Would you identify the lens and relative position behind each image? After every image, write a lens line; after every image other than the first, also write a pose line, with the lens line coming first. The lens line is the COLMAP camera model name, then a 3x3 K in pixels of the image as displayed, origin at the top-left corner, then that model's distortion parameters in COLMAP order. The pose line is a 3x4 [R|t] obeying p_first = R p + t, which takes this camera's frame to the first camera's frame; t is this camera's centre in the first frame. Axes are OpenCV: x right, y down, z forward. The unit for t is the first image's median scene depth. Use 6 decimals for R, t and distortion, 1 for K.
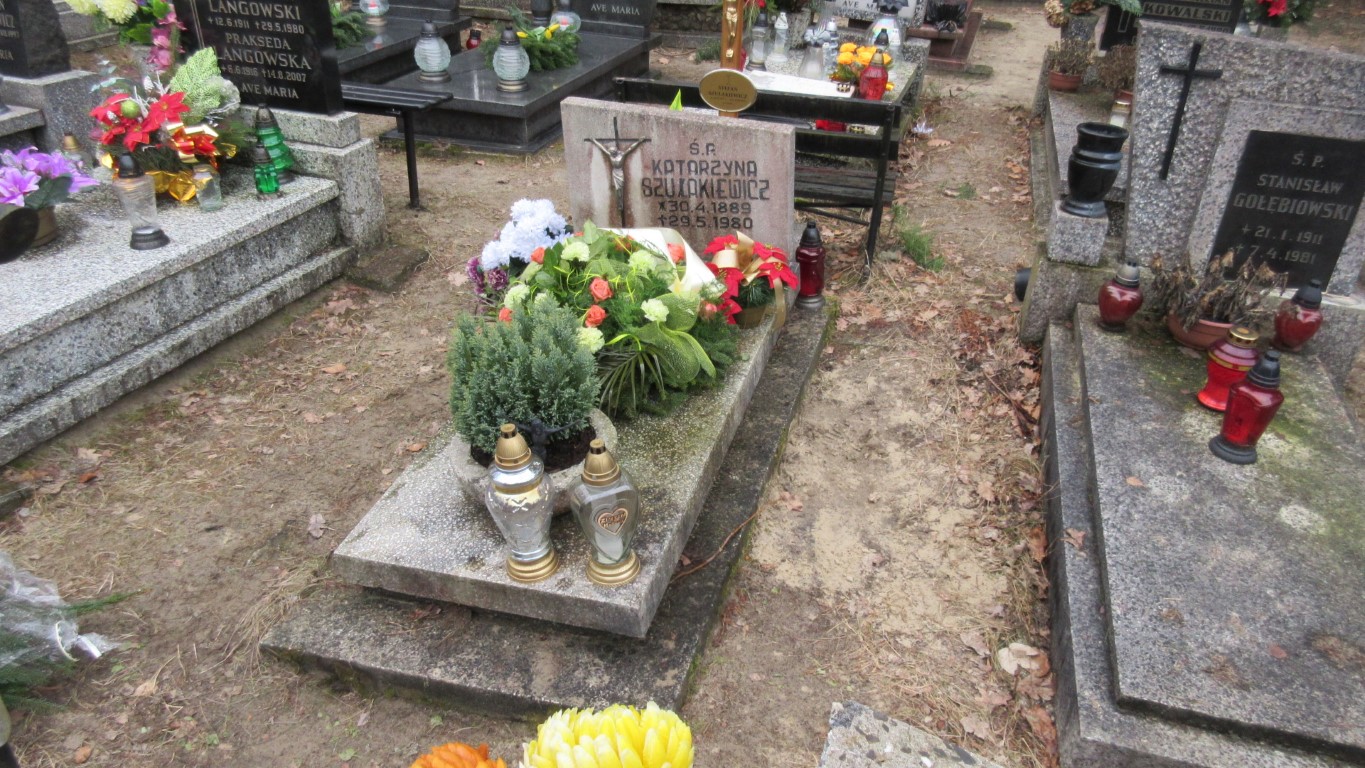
lens RADIAL K [[1019.1, 0, 682.5], [0, 1019.1, 384.0], [0, 0, 1]] dist [-0.010386, -0.000698]
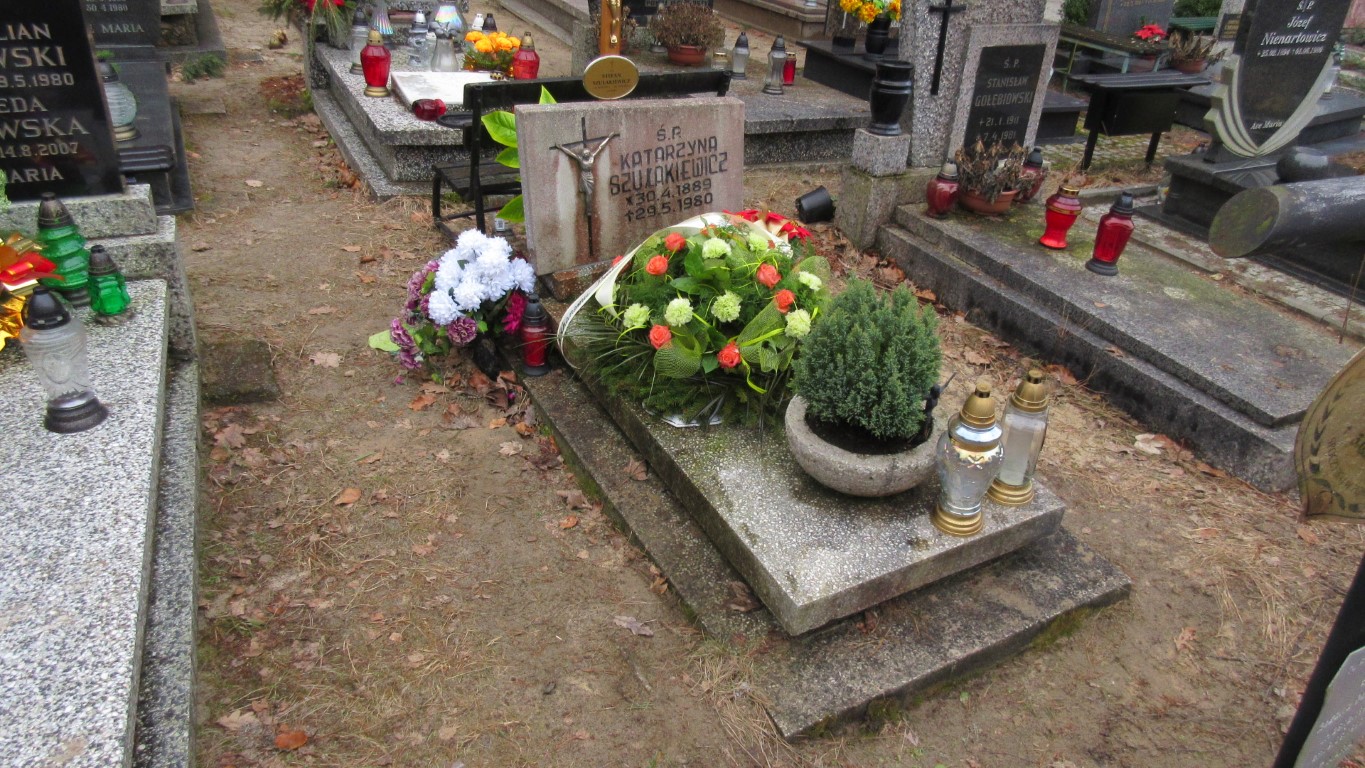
lens RADIAL K [[1020.9, 0, 682.5], [0, 1020.9, 384.0], [0, 0, 1]] dist [-0.006528, 0.005702]
pose [[0.711028, -0.323658, 0.624247, -0.654793], [0.317066, 0.939968, 0.126209, -0.119671], [-0.627621, 0.108190, 0.770965, 0.243980]]
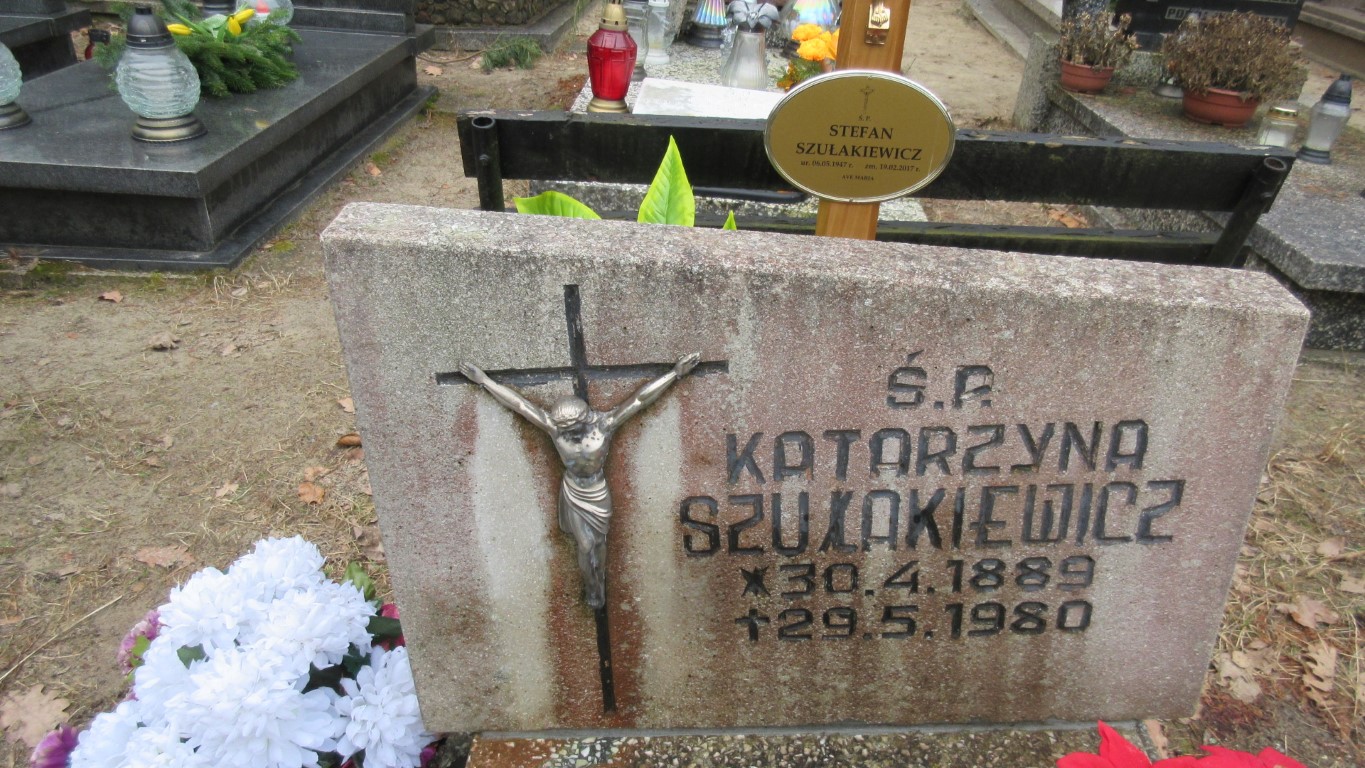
lens RADIAL K [[1019.1, 0, 682.5], [0, 1019.1, 384.0], [0, 0, 1]] dist [-0.010386, -0.000698]
pose [[0.962656, -0.111527, 0.246688, -0.100927], [0.113743, 0.993496, 0.005294, -0.233969], [-0.245674, 0.022963, 0.969081, 0.752642]]
